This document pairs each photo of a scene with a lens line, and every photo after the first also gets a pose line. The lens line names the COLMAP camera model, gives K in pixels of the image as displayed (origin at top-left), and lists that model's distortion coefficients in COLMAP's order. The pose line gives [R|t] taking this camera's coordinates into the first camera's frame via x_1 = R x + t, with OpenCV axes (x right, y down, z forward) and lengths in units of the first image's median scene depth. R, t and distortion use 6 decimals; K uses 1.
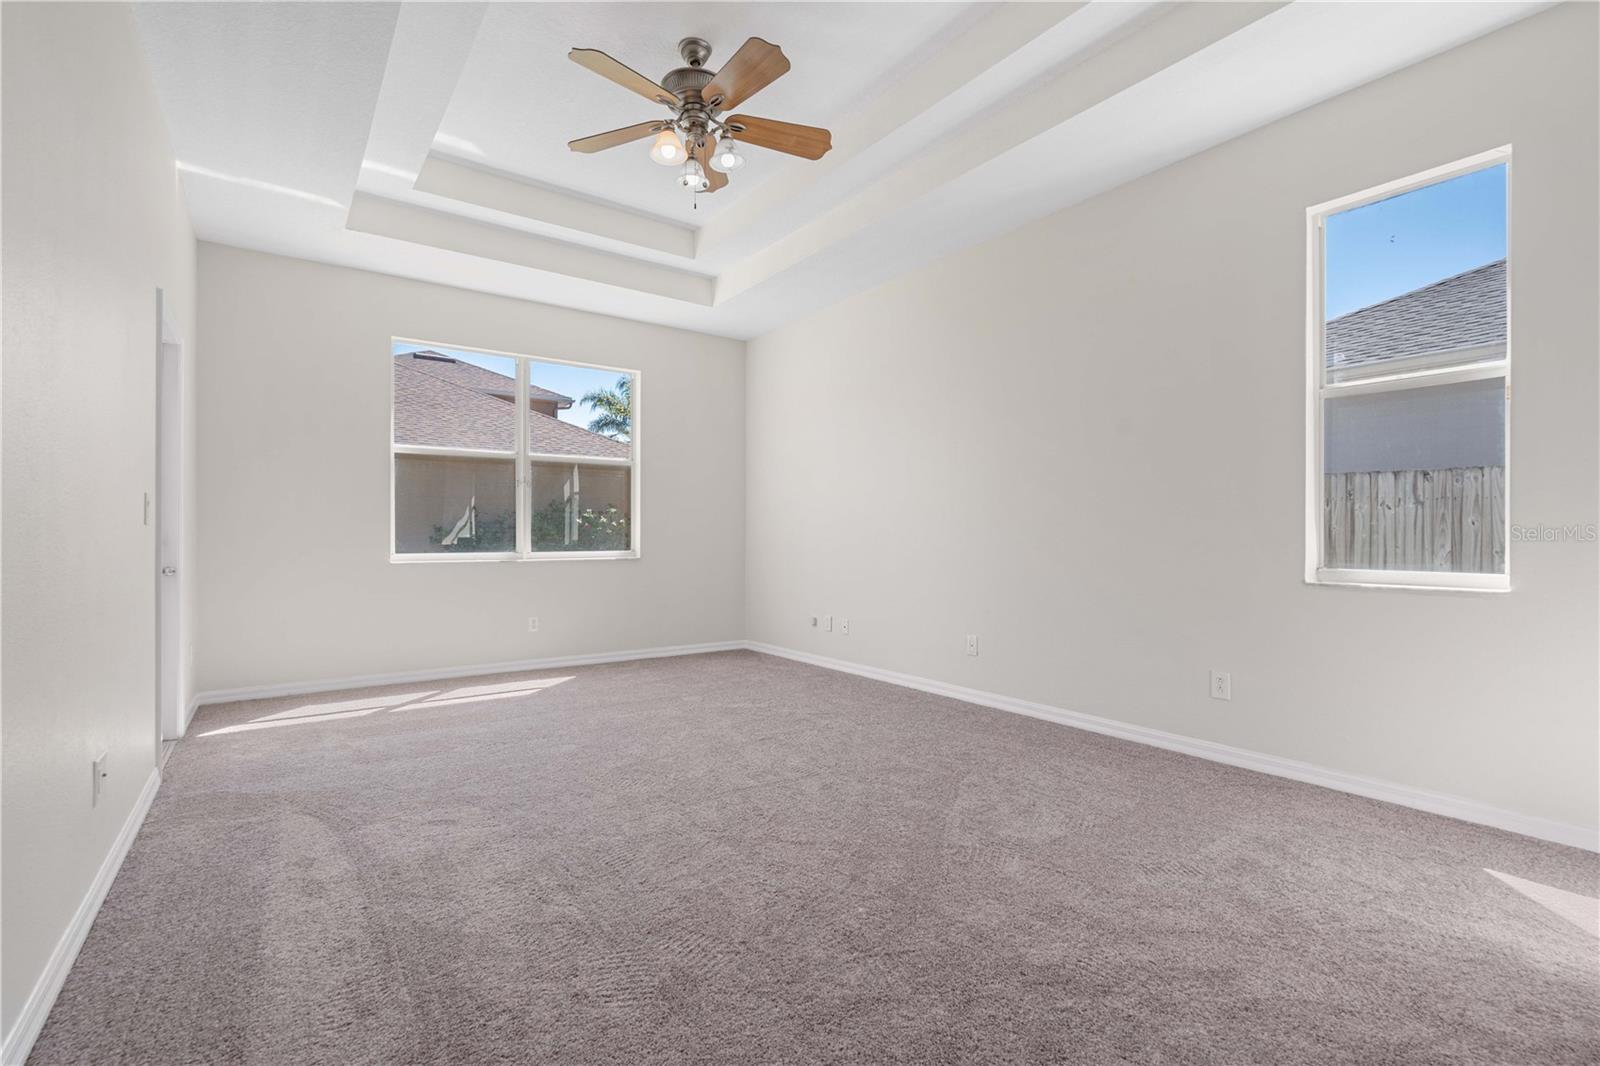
lens RADIAL K [[726.3, 0, 785.8], [0, 726.3, 536.5], [0, 0, 1]] dist [-0.002687, 0.002269]
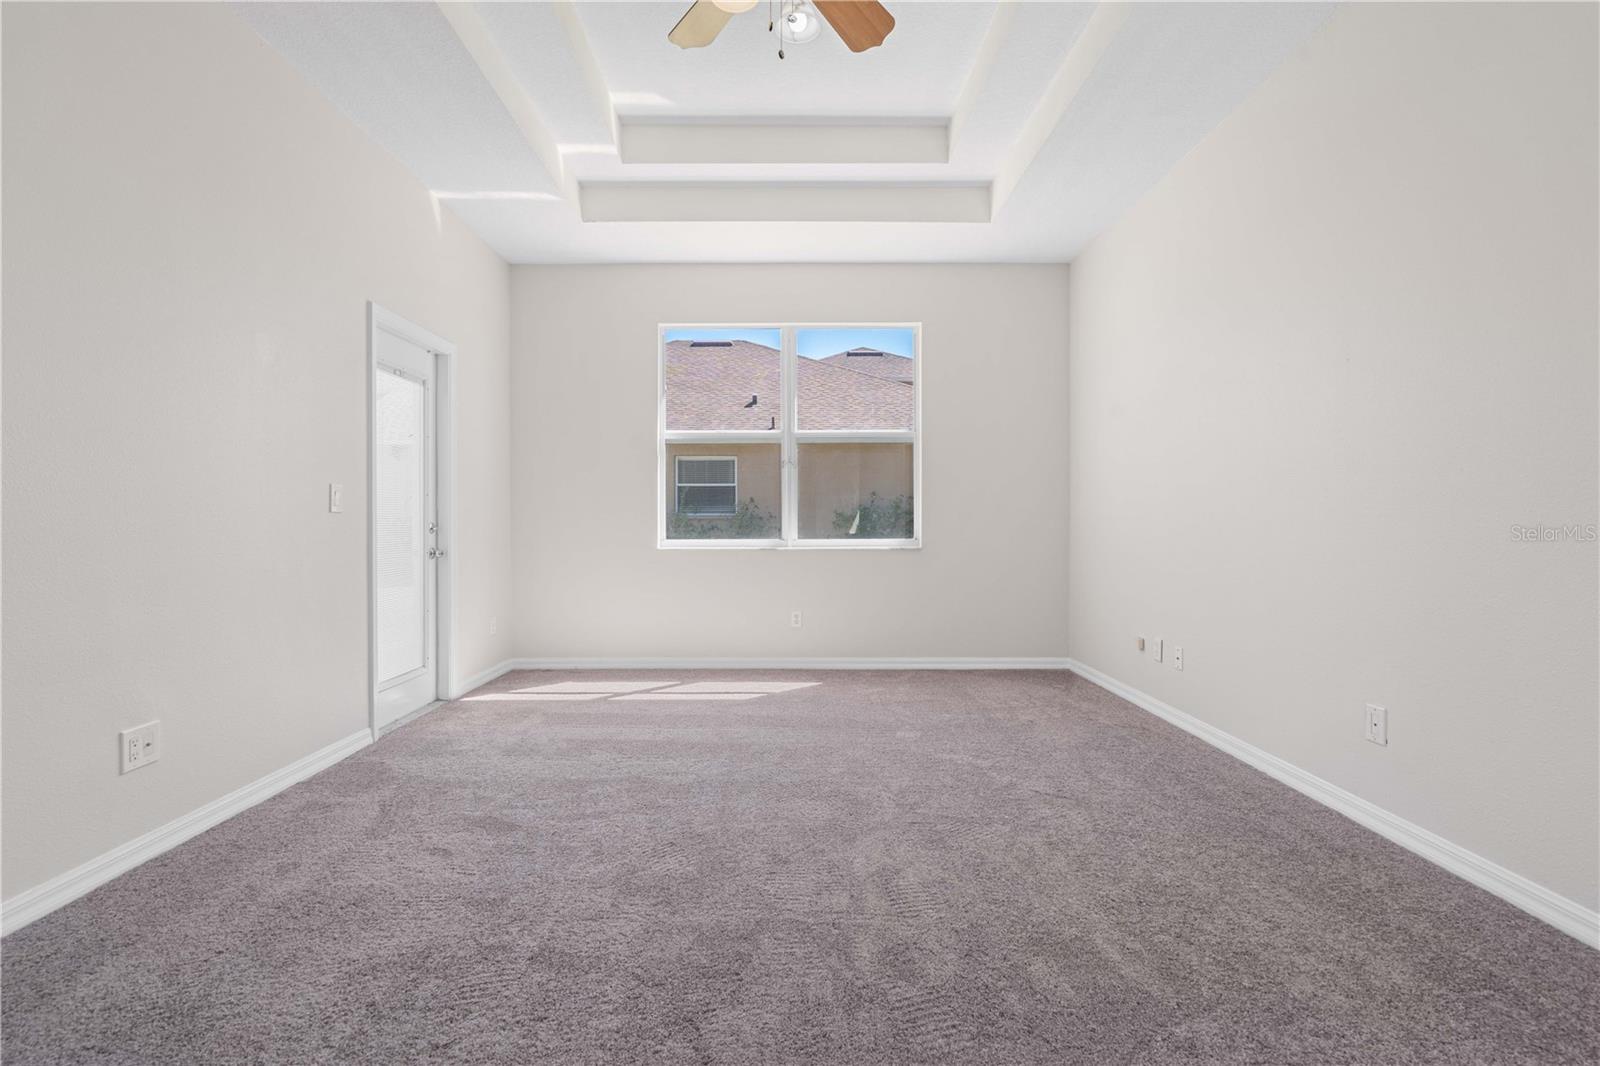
lens RADIAL K [[726.3, 0, 798.2], [0, 726.3, 522.3], [0, 0, 1]] dist [-0.002687, 0.002269]
pose [[0.813622, -0.001849, -0.581391, 0.194956], [0.002426, 0.999997, 0.000214, 0.000430], [0.581389, -0.001584, 0.813624, 0.281319]]
